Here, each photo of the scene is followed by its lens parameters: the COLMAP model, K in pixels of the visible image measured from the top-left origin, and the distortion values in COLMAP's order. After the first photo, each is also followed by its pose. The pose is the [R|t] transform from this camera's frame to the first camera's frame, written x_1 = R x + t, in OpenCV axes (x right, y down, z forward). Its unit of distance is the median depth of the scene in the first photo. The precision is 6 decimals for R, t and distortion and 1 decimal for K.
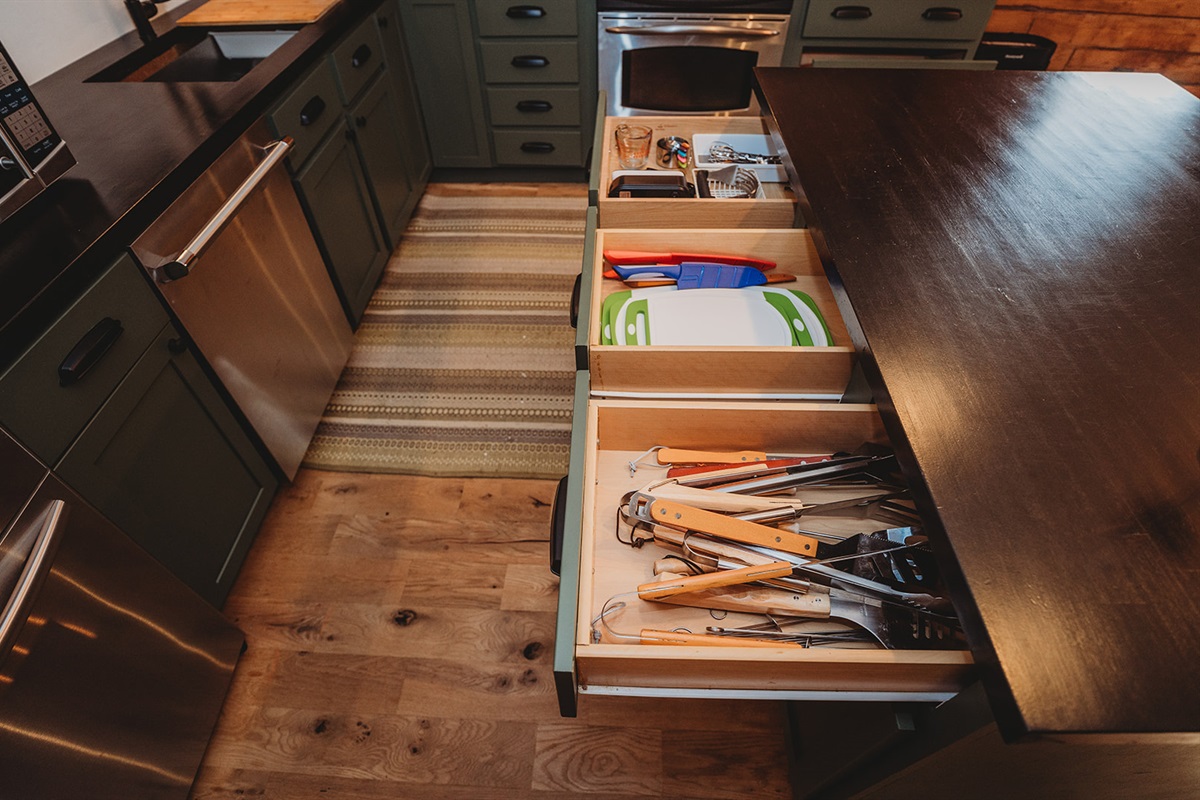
lens RADIAL K [[594.6, 0, 598.4], [0, 594.6, 399.0], [0, 0, 1]] dist [-0.016969, -0.000943]
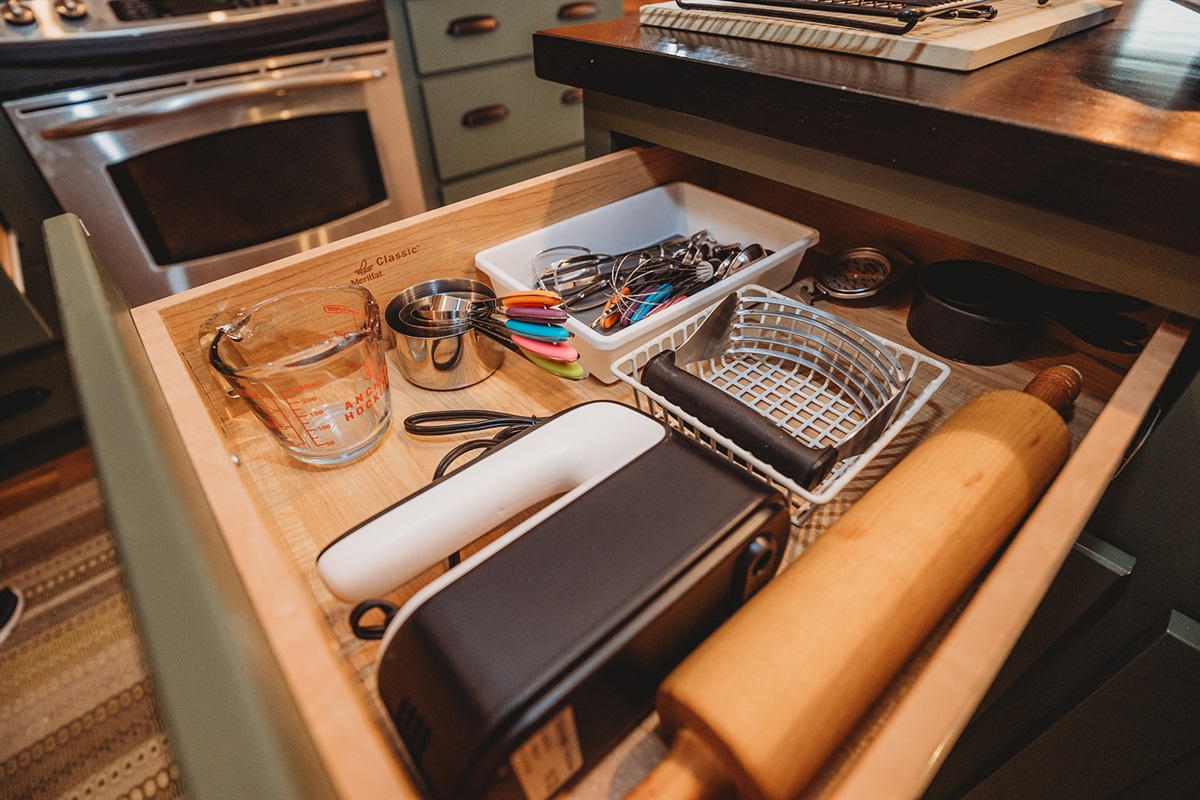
lens RADIAL K [[594.6, 0, 601.7], [0, 594.6, 400.4], [0, 0, 1]] dist [-0.016969, -0.000943]
pose [[0.736871, -0.444468, 0.509381, 0.010639], [0.509927, 0.860121, 0.012850, -0.227125], [-0.443841, 0.250279, 0.860445, 0.466458]]
